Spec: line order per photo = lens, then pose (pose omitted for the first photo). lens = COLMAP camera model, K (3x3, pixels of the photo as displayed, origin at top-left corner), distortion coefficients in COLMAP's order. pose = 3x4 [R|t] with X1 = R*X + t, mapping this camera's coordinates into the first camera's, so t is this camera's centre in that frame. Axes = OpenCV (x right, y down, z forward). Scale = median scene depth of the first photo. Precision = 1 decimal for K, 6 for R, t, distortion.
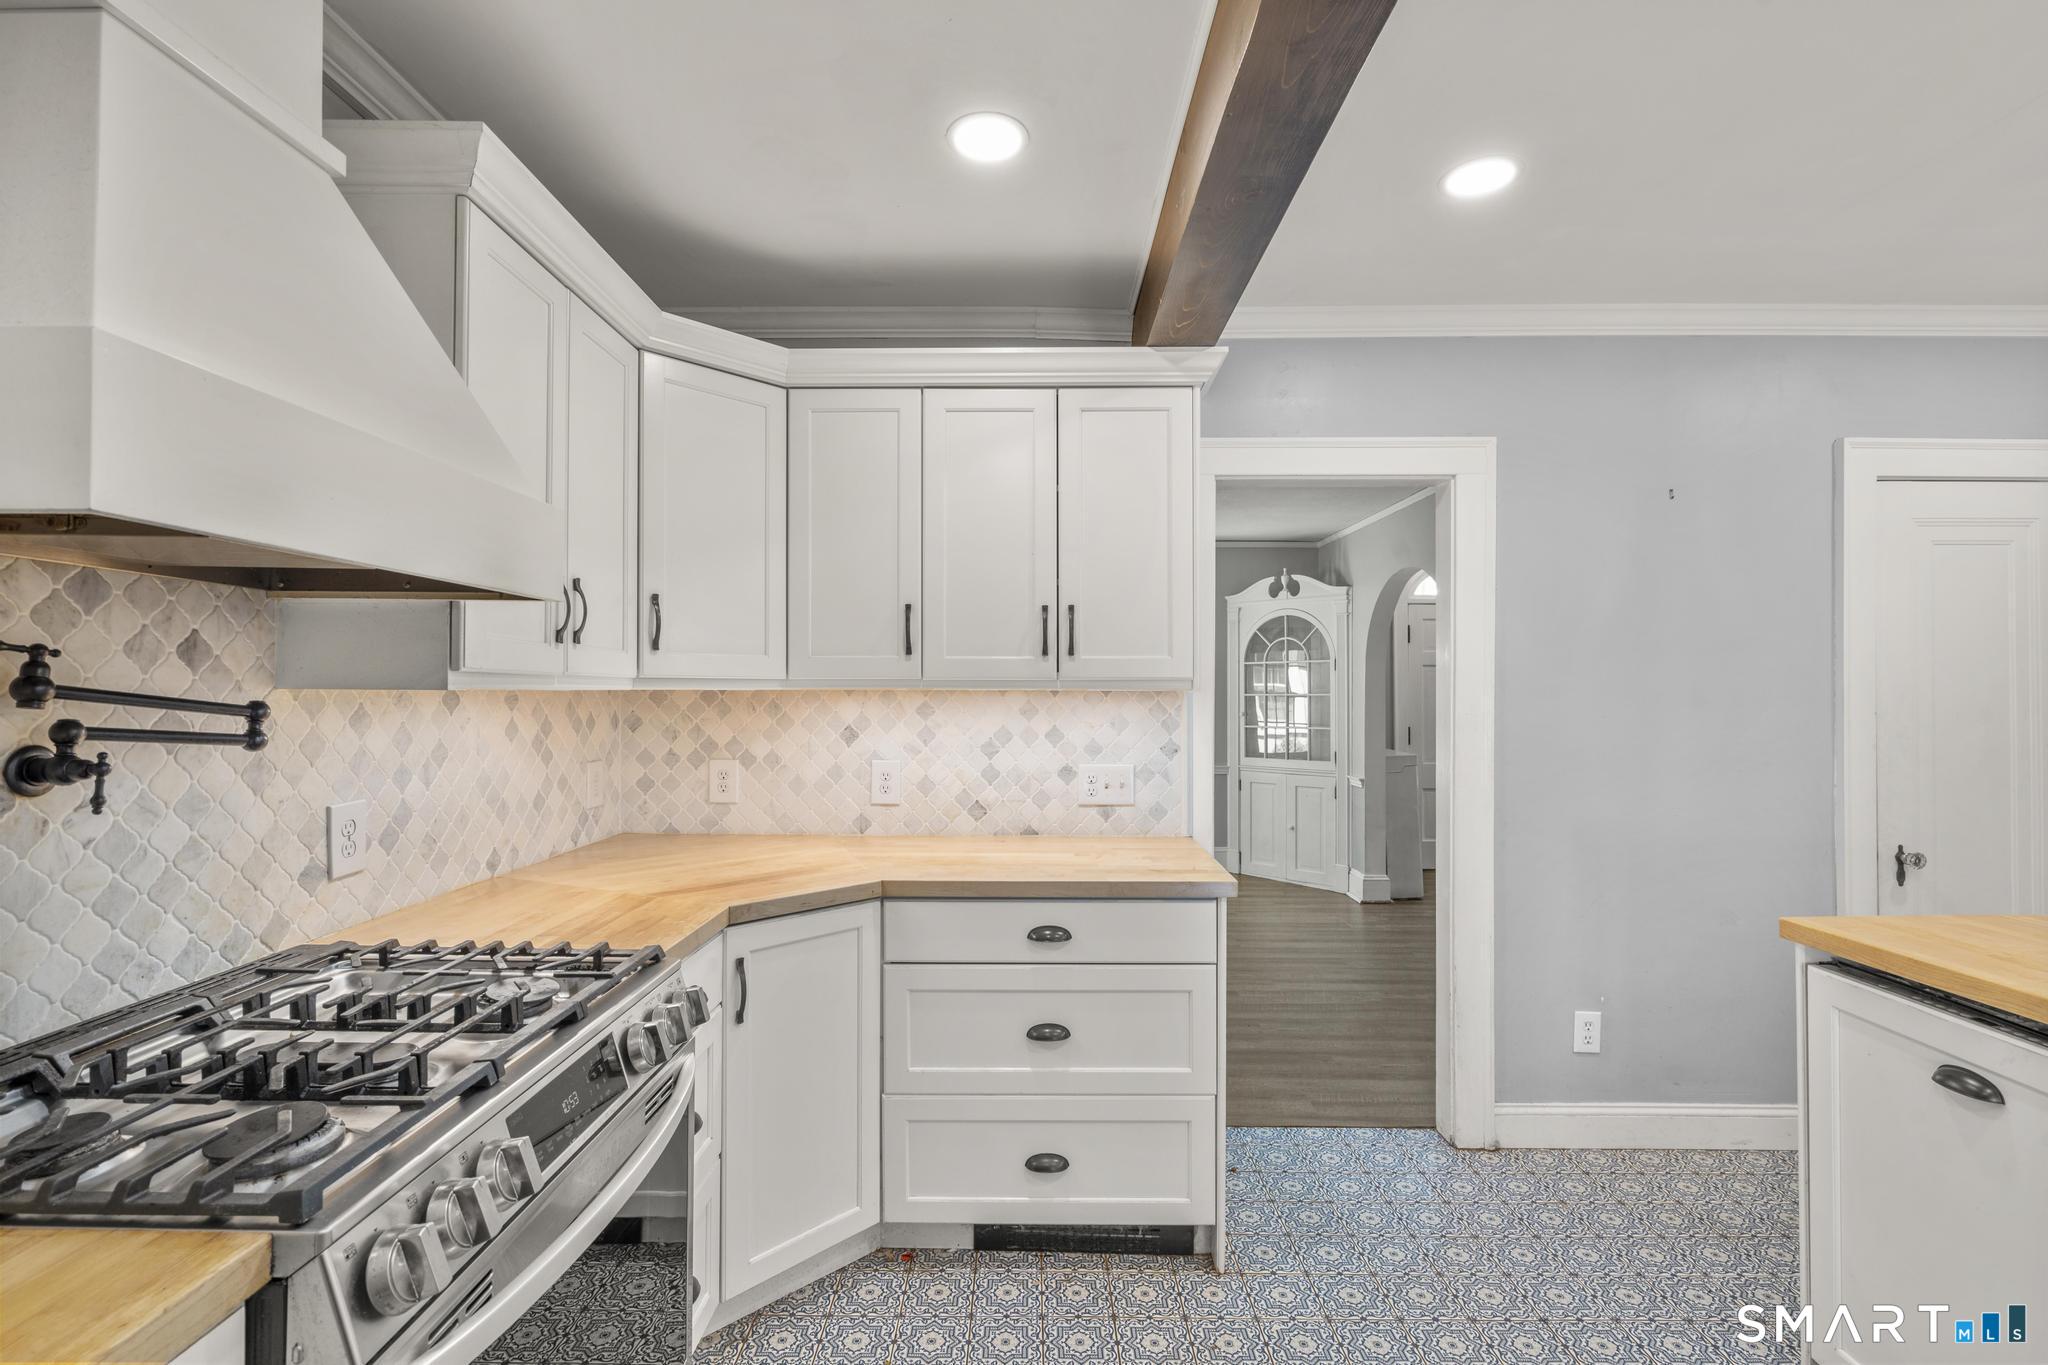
lens RADIAL K [[918.5, 0, 1024.5], [0, 918.5, 684.8], [0, 0, 1]] dist [-0.012380, 0.004477]
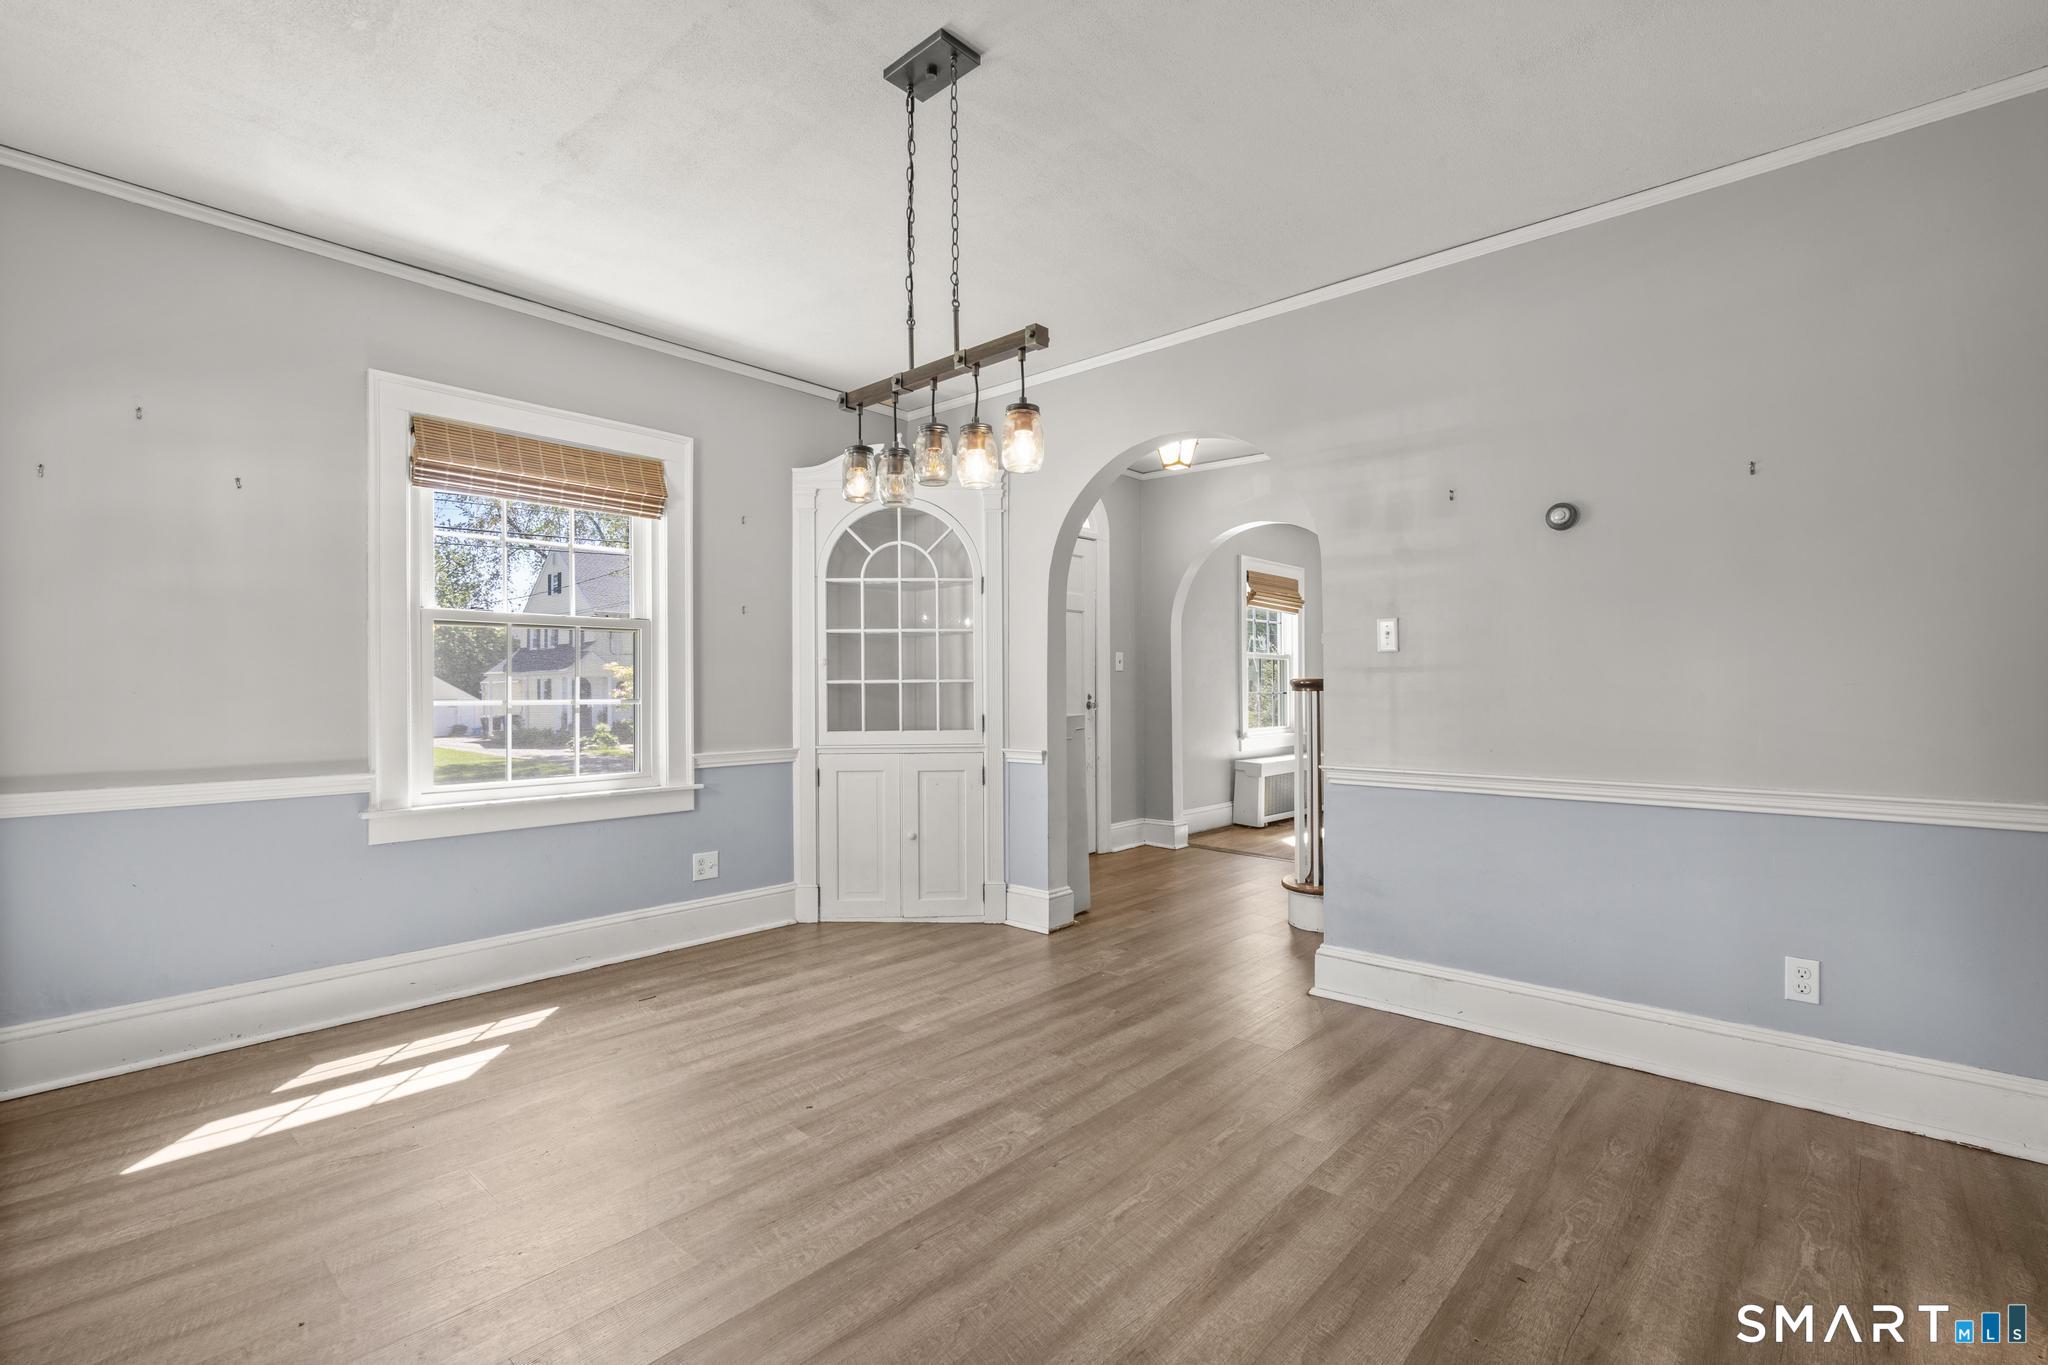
lens RADIAL K [[918.5, 0, 1024.5], [0, 918.5, 682.6], [0, 0, 1]] dist [-0.012380, 0.004477]
pose [[0.656749, 0.001273, 0.754108, -0.145564], [-0.000693, 0.999999, -0.001085, 0.048632], [-0.754109, 0.000191, 0.656750, 0.520749]]
